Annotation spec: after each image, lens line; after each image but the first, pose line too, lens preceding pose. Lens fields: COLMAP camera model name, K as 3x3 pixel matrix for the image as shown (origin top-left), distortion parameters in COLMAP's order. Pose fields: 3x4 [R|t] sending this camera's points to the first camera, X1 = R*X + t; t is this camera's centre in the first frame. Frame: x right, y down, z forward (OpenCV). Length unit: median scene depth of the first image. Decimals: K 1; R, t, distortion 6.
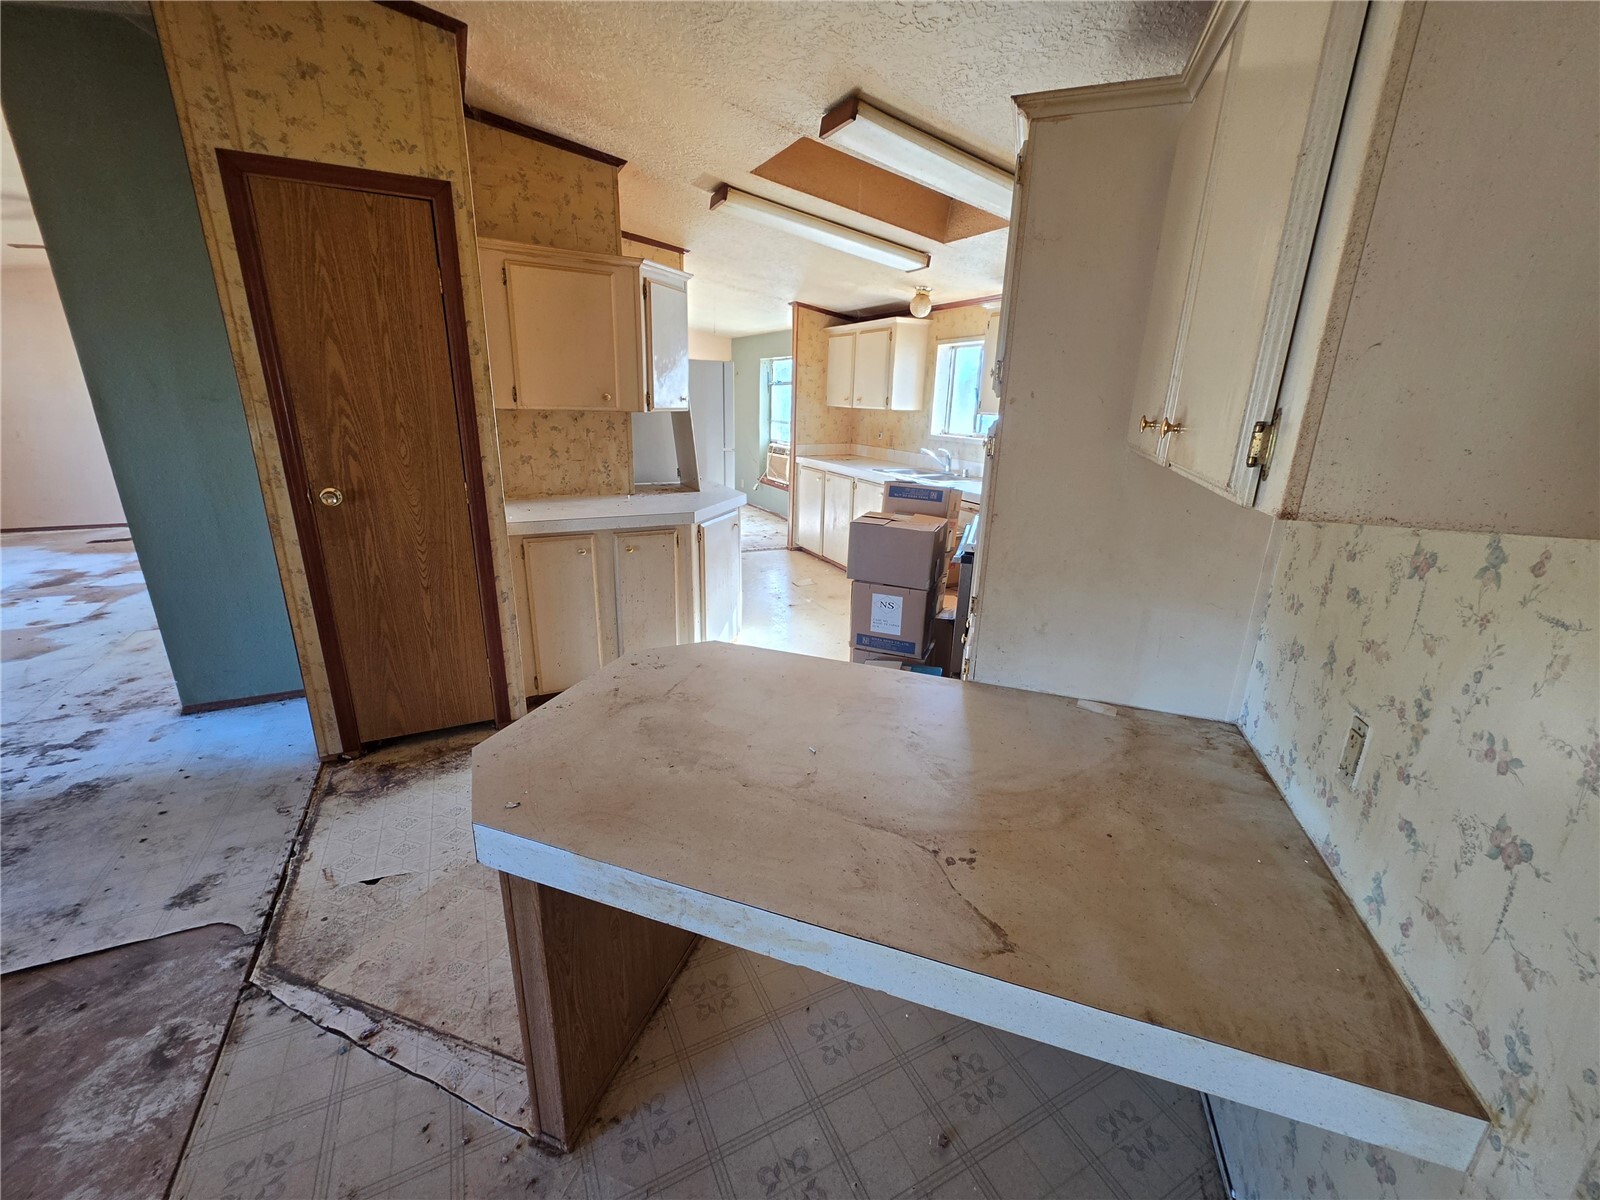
lens RADIAL K [[639.6, 0, 804.7], [0, 639.6, 601.6], [0, 0, 1]] dist [-0.003689, 0.001485]
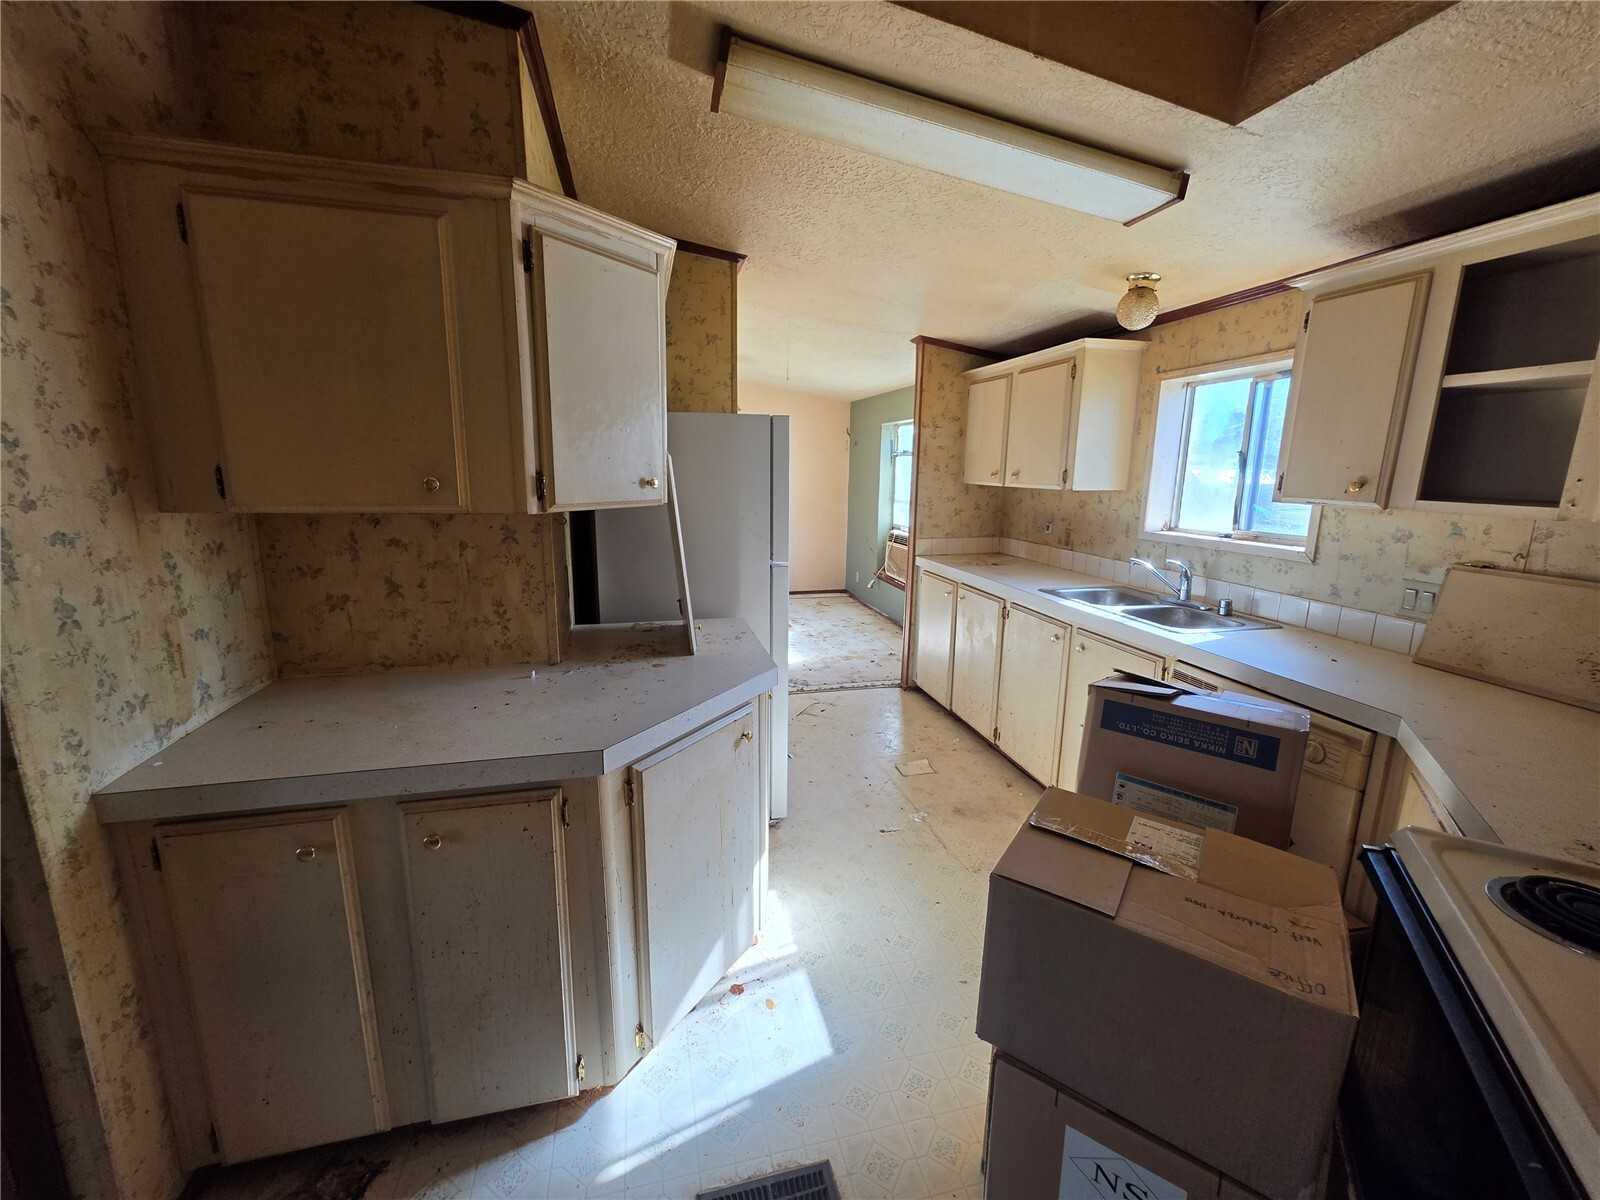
lens RADIAL K [[639.6, 0, 792.7], [0, 639.6, 594.9], [0, 0, 1]] dist [-0.003689, 0.001485]
pose [[0.970859, 0.029219, -0.237865, 0.045045], [-0.056850, 0.992288, -0.110146, -0.207557], [0.232813, 0.120459, 0.965033, 0.634859]]
